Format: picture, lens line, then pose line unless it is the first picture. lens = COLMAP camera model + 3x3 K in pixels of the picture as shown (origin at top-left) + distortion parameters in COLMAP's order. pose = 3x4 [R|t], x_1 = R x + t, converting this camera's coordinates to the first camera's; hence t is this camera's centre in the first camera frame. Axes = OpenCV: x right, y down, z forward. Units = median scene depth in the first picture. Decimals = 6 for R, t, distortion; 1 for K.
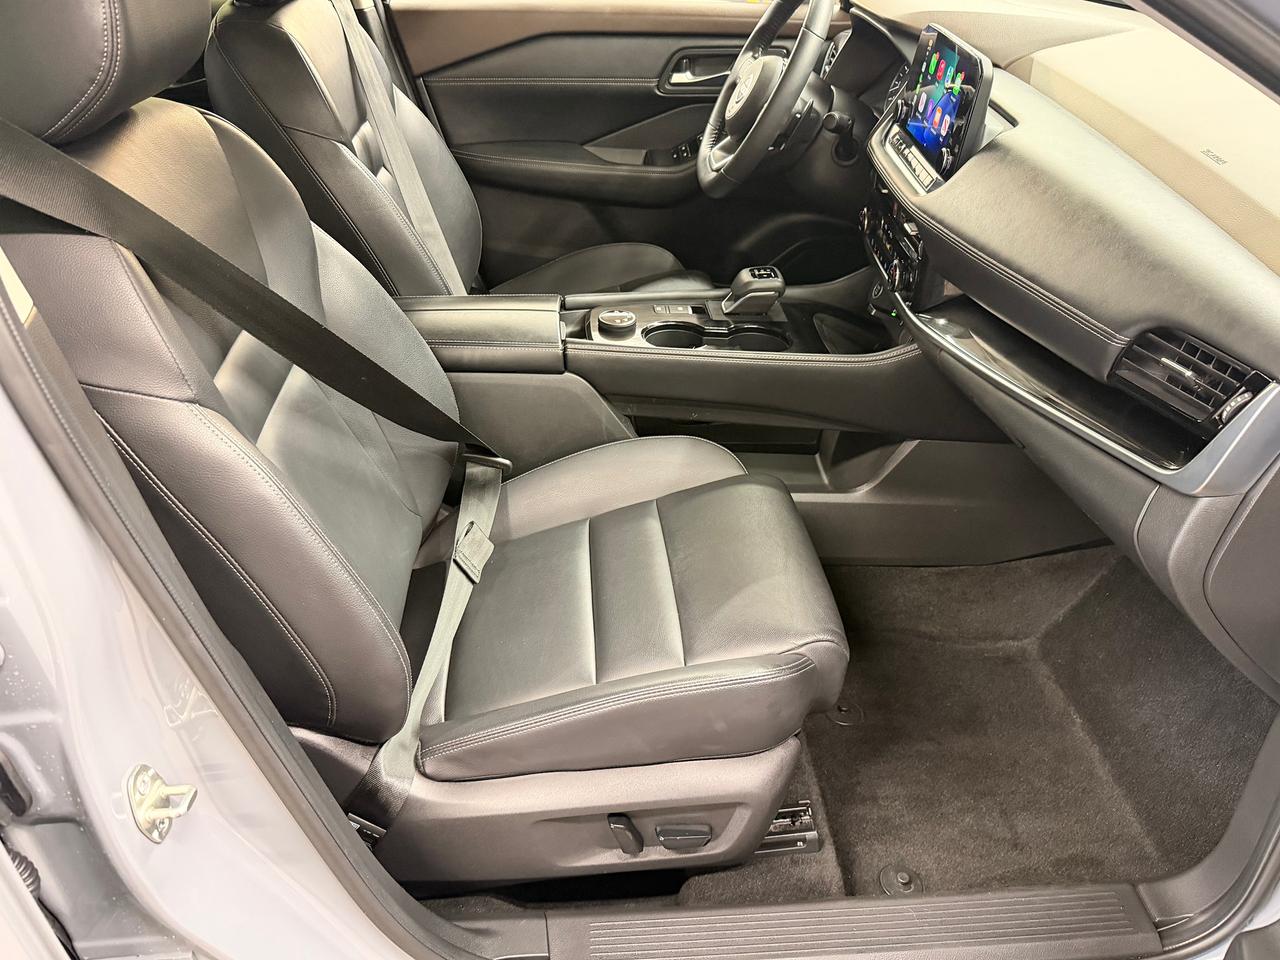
lens RADIAL K [[1012.0, 0, 640.0], [0, 1012.0, 480.0], [0, 0, 1]] dist [0.004711, 0.001108]
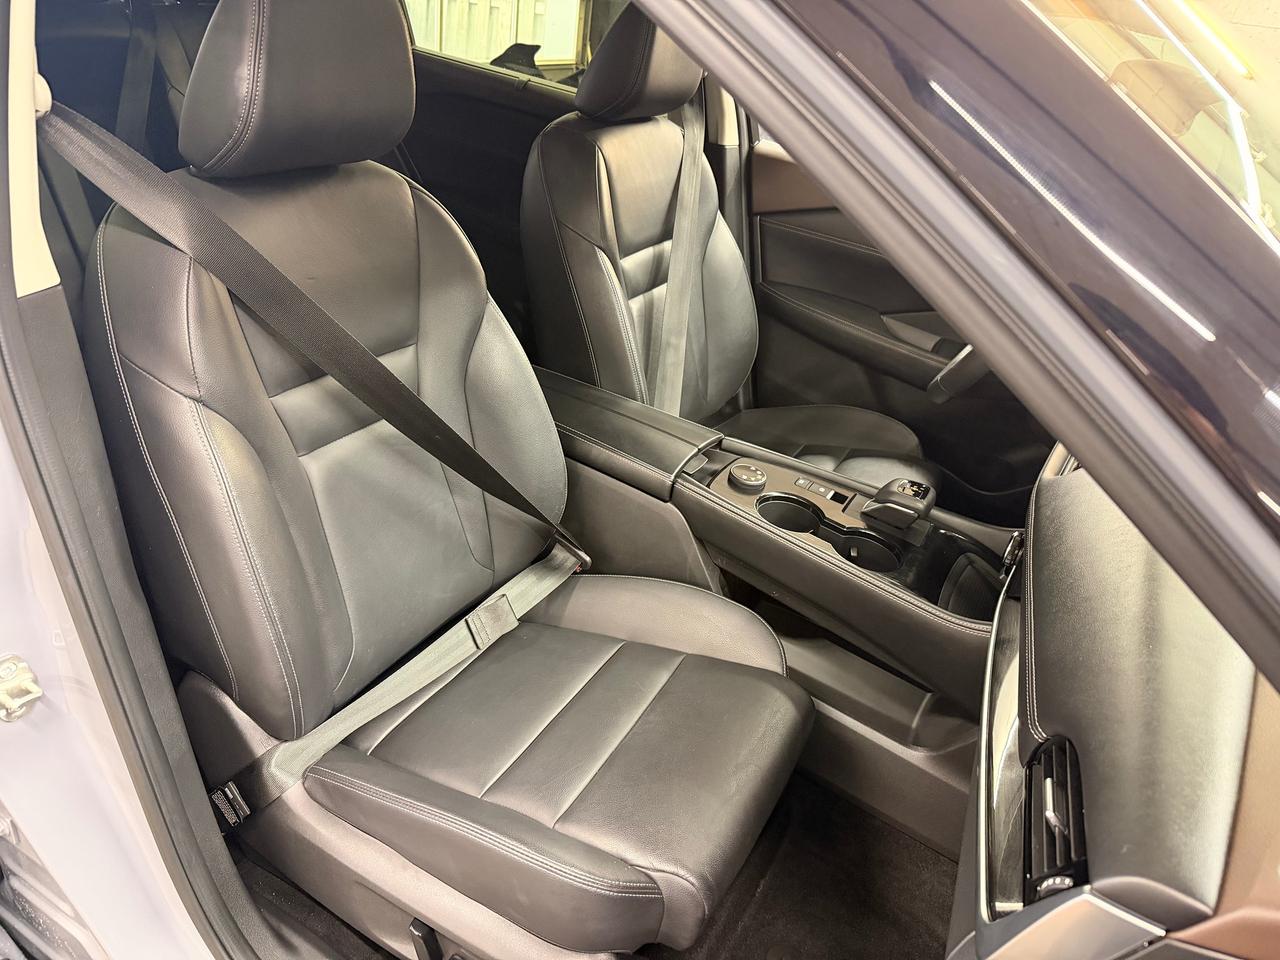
lens RADIAL K [[886.3, 0, 636.9], [0, 886.3, 474.2], [0, 0, 1]] dist [0.077658, -0.145501]
pose [[0.831705, 0.368486, -0.415313, 0.270314], [-0.404398, 0.914582, 0.001613, -0.122543], [0.380432, 0.166610, 0.909677, 0.149347]]
